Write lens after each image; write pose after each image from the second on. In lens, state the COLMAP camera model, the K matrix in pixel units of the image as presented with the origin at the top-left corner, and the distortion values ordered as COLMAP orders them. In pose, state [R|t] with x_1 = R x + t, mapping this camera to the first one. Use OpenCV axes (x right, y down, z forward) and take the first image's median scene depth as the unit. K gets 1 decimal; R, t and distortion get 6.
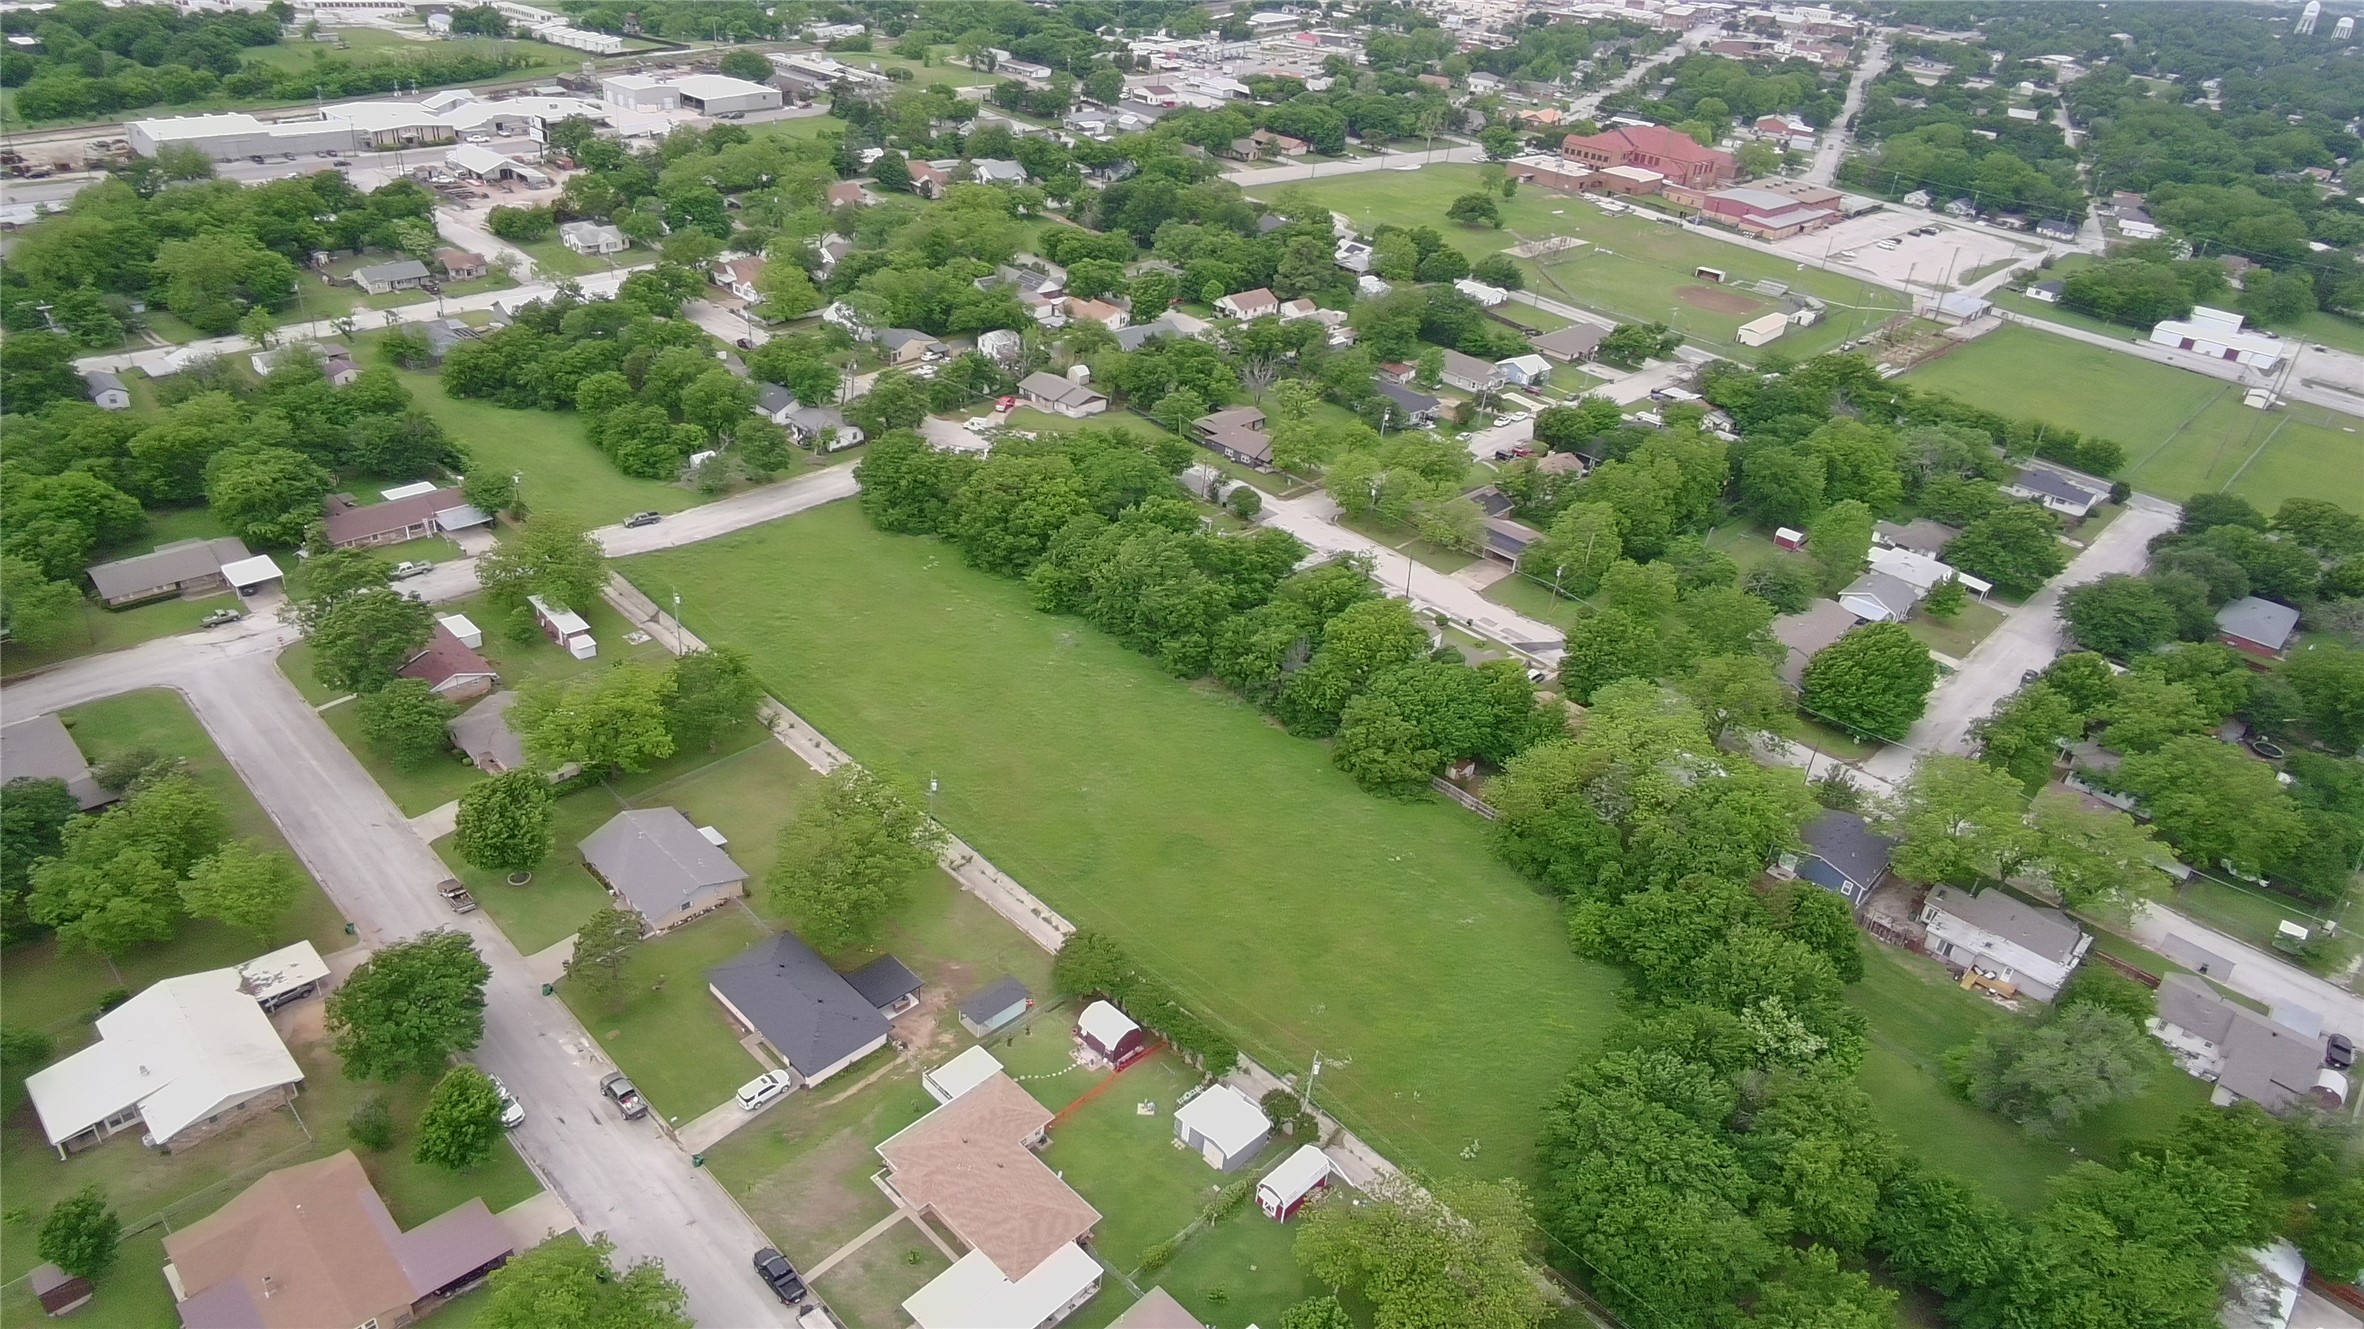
lens RADIAL K [[1466.5, 0, 1157.5], [0, 1466.5, 637.6], [0, 0, 1]] dist [-0.065446, 0.044843]
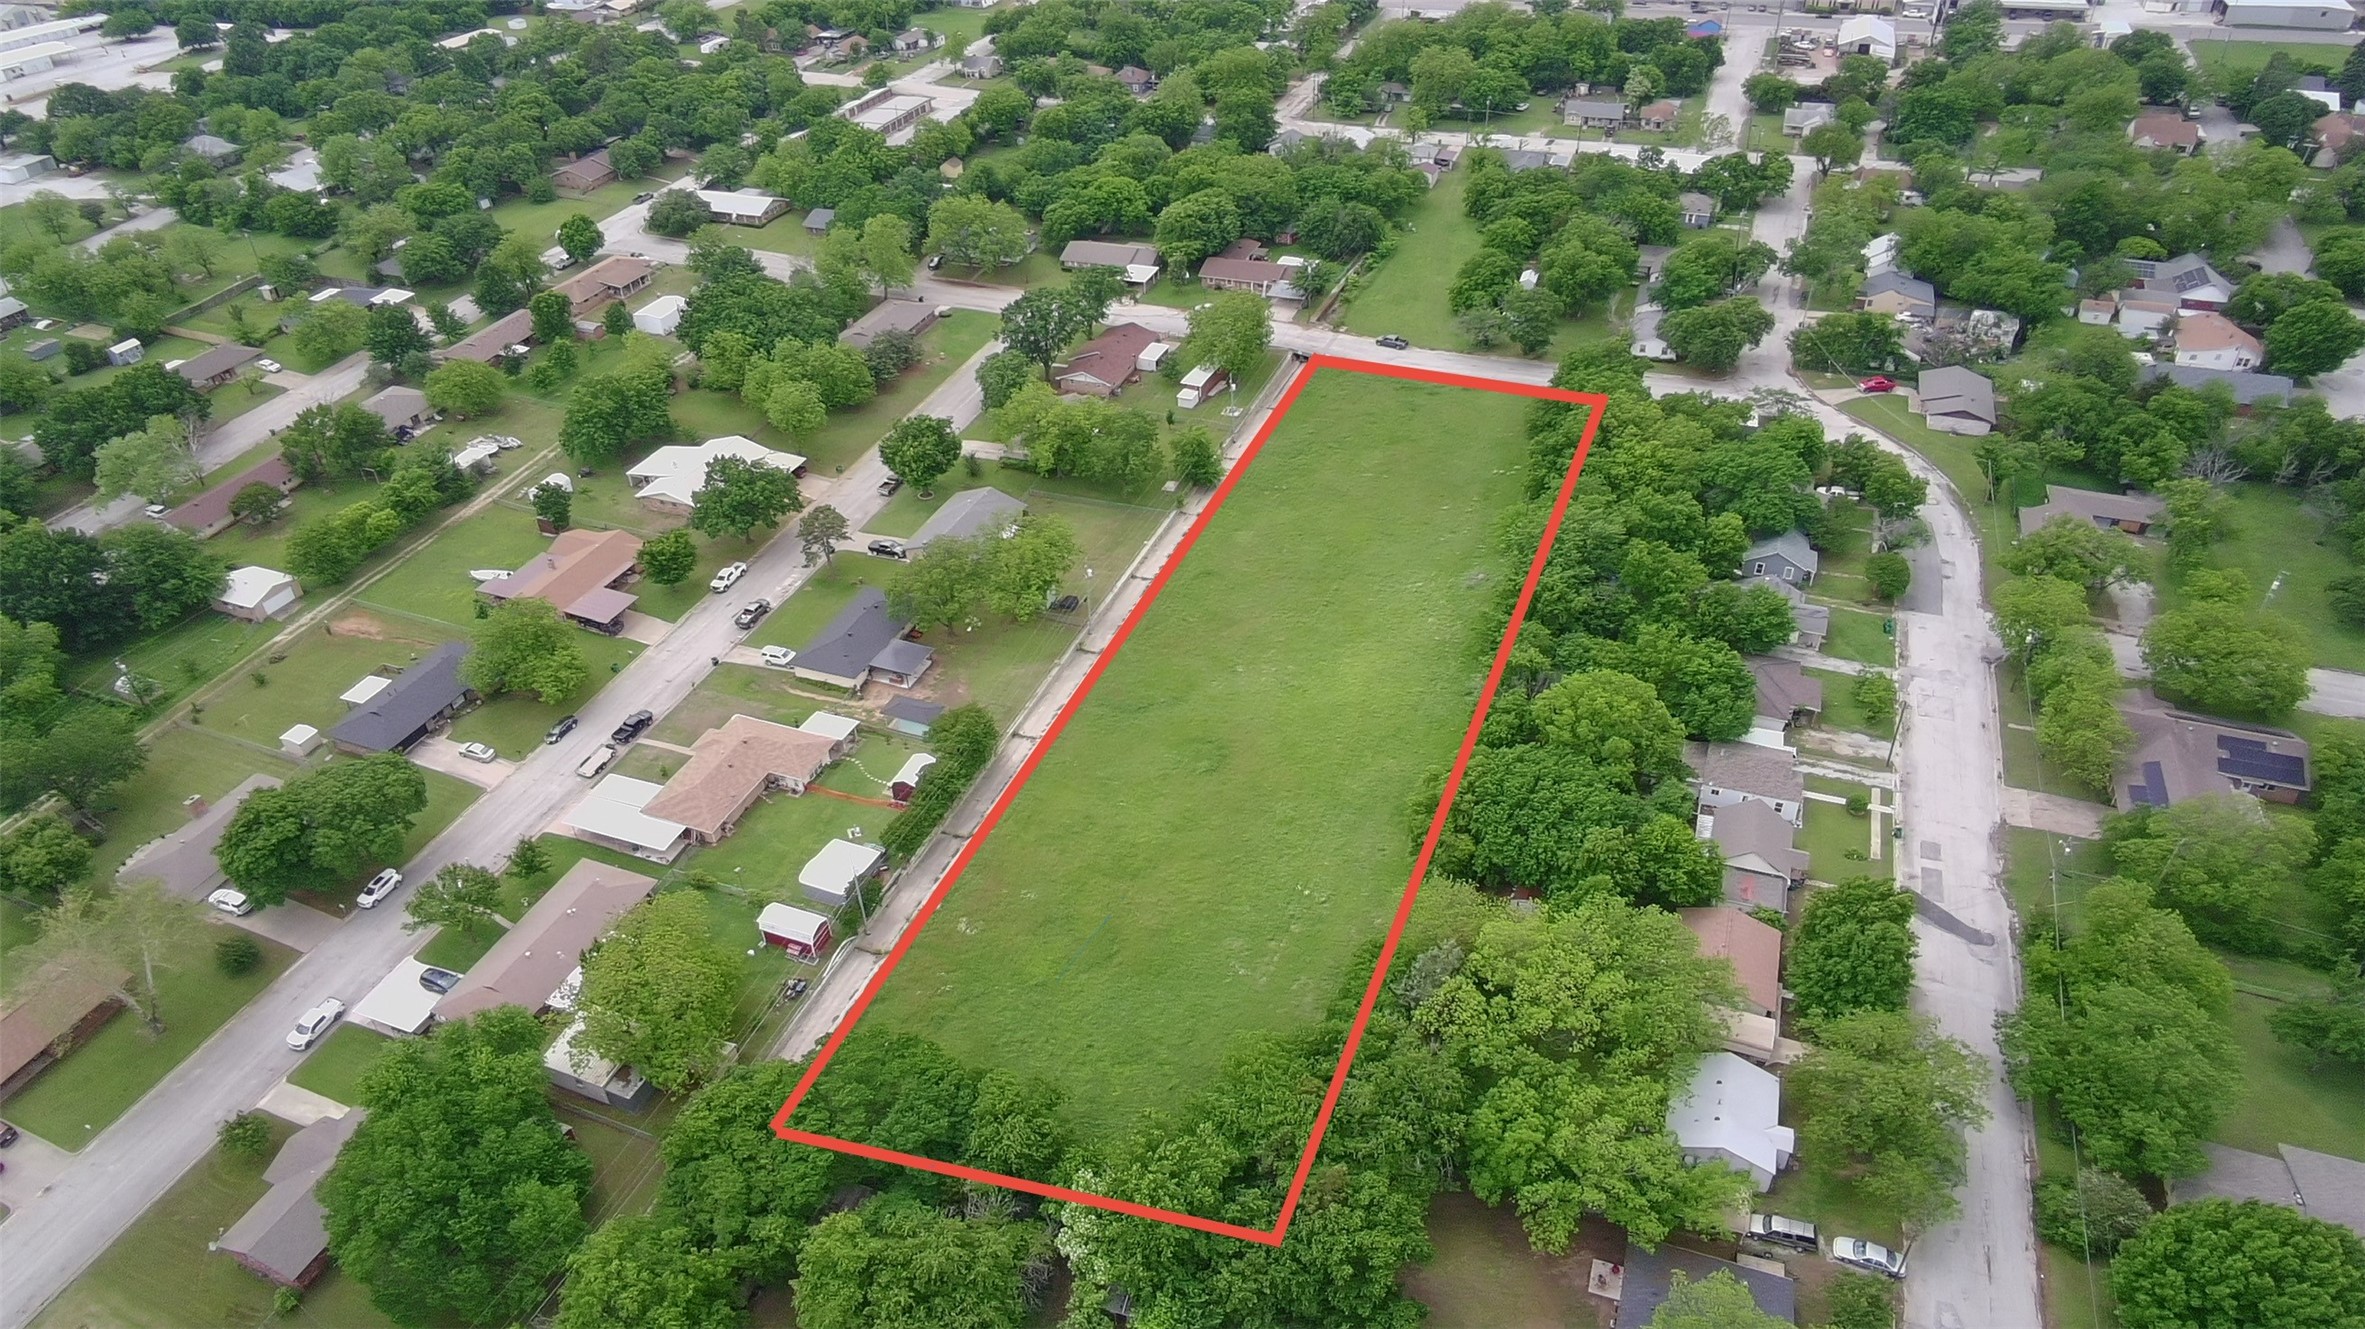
lens RADIAL K [[1467.1, 0, 1158.0], [0, 1467.1, 637.6], [0, 0, 1]] dist [-0.065446, 0.044843]
pose [[0.383359, 0.452287, -0.805278, 0.440409], [-0.390339, 0.869538, 0.302554, -0.119198], [0.837061, 0.198345, 0.509891, 0.266241]]
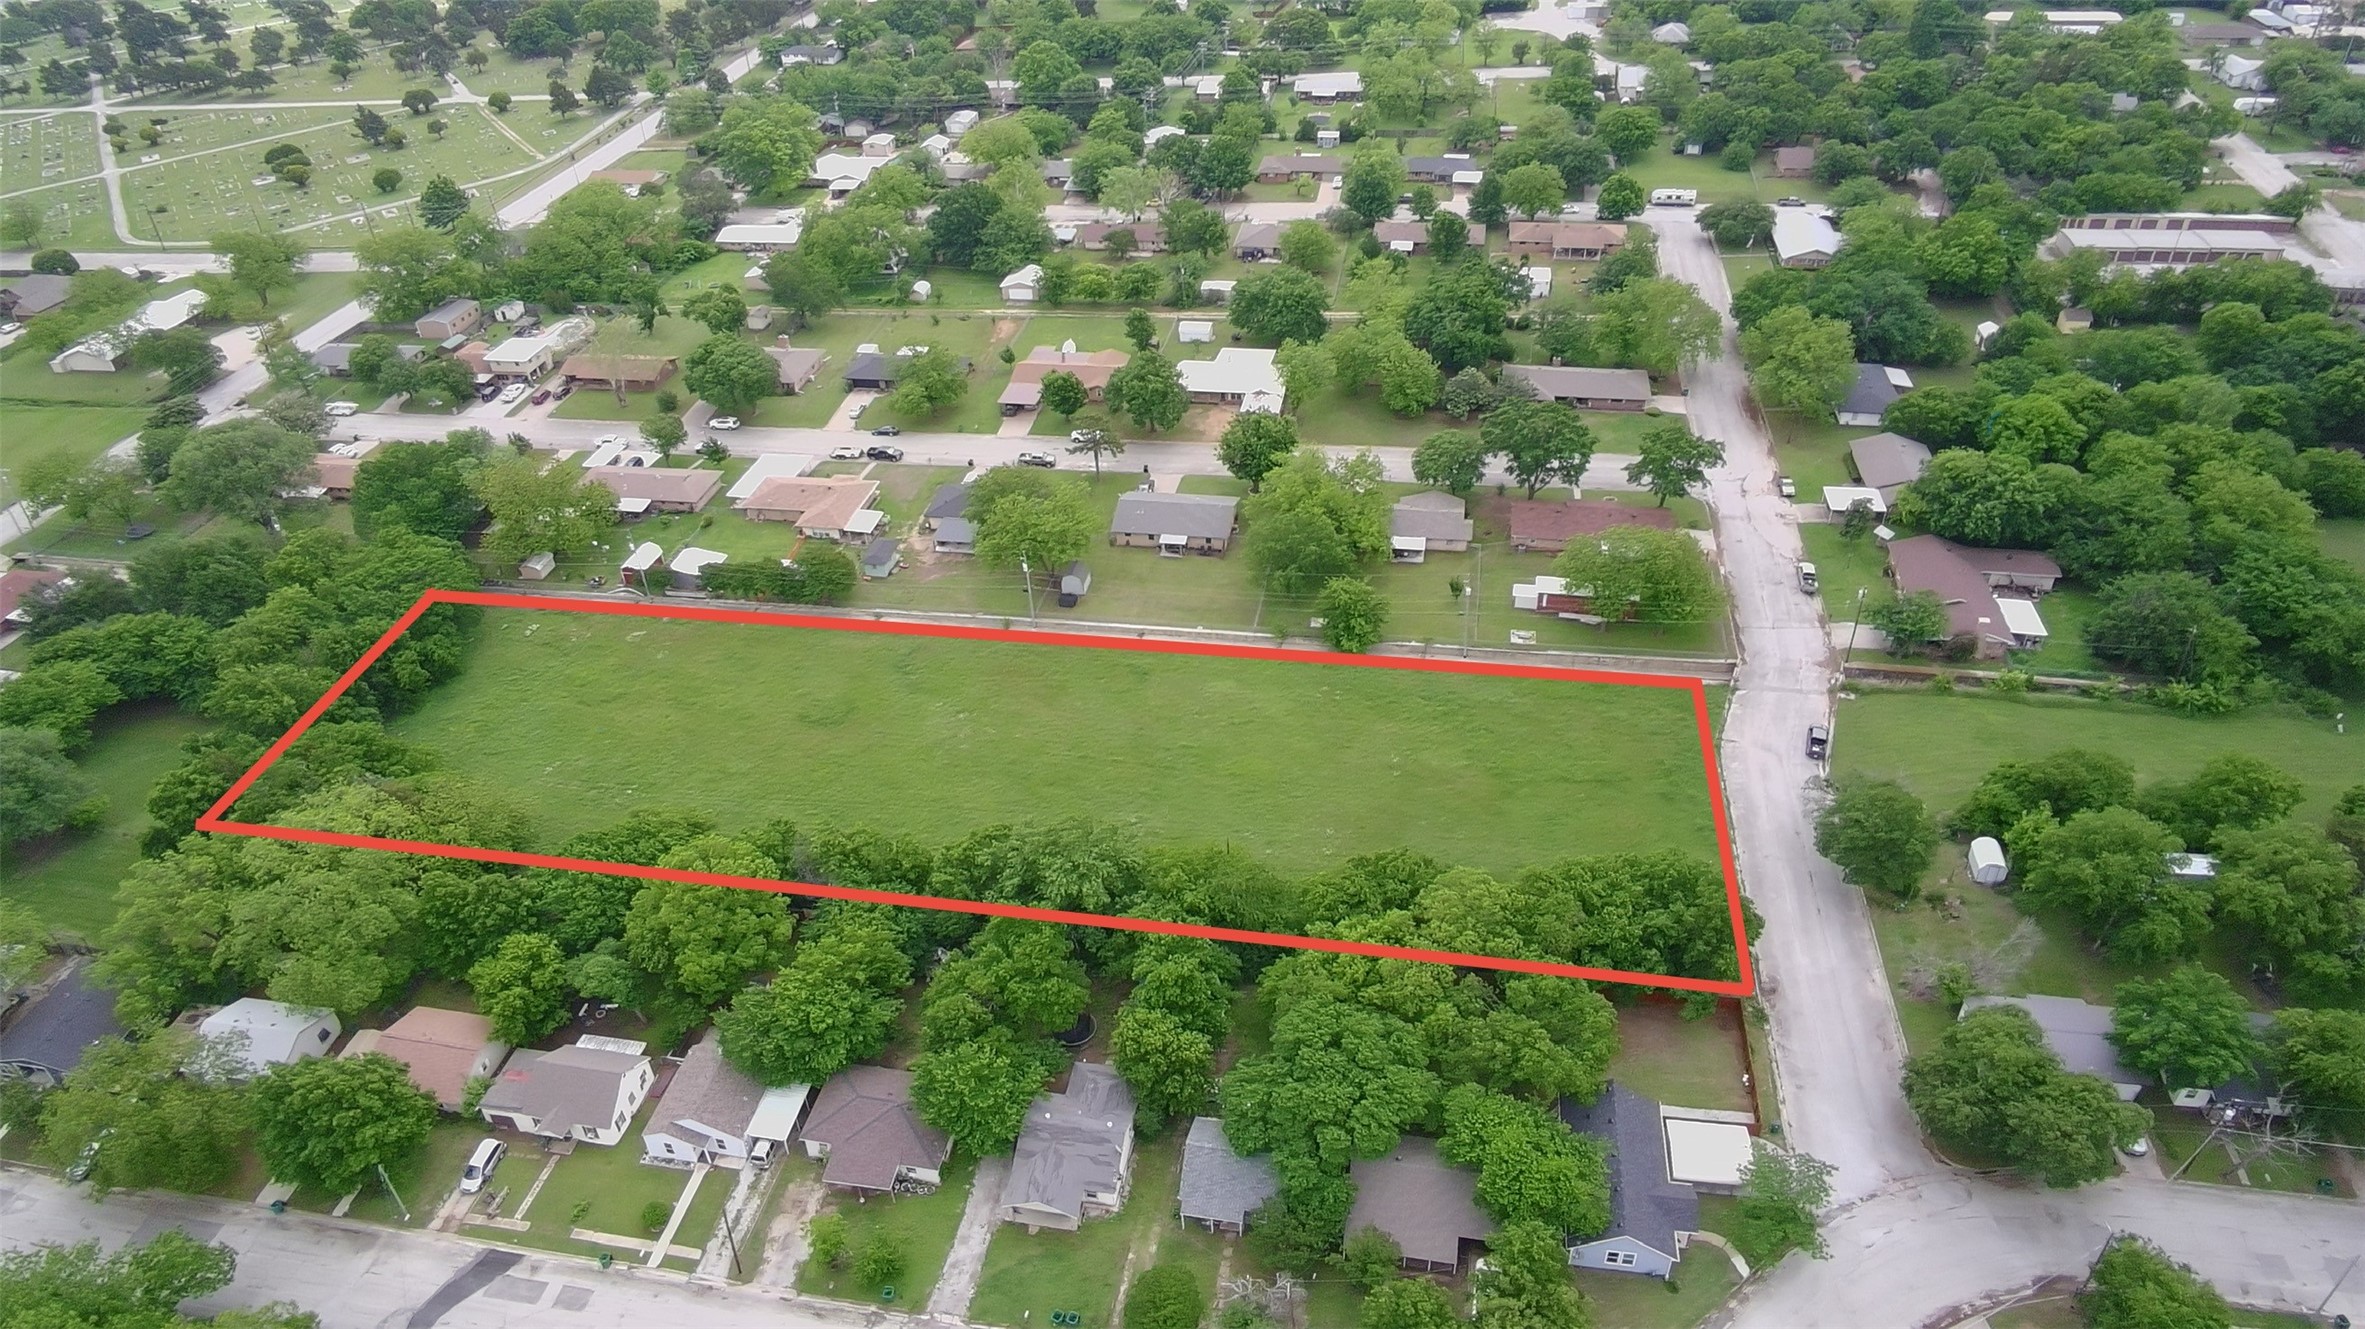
lens RADIAL K [[1467.1, 0, 1158.0], [0, 1467.1, 637.6], [0, 0, 1]] dist [-0.065446, 0.044843]
pose [[-0.833966, 0.281000, -0.474911, 0.175658], [-0.282741, 0.521477, 0.805059, -0.451859], [0.473877, 0.805668, -0.355443, 0.829853]]
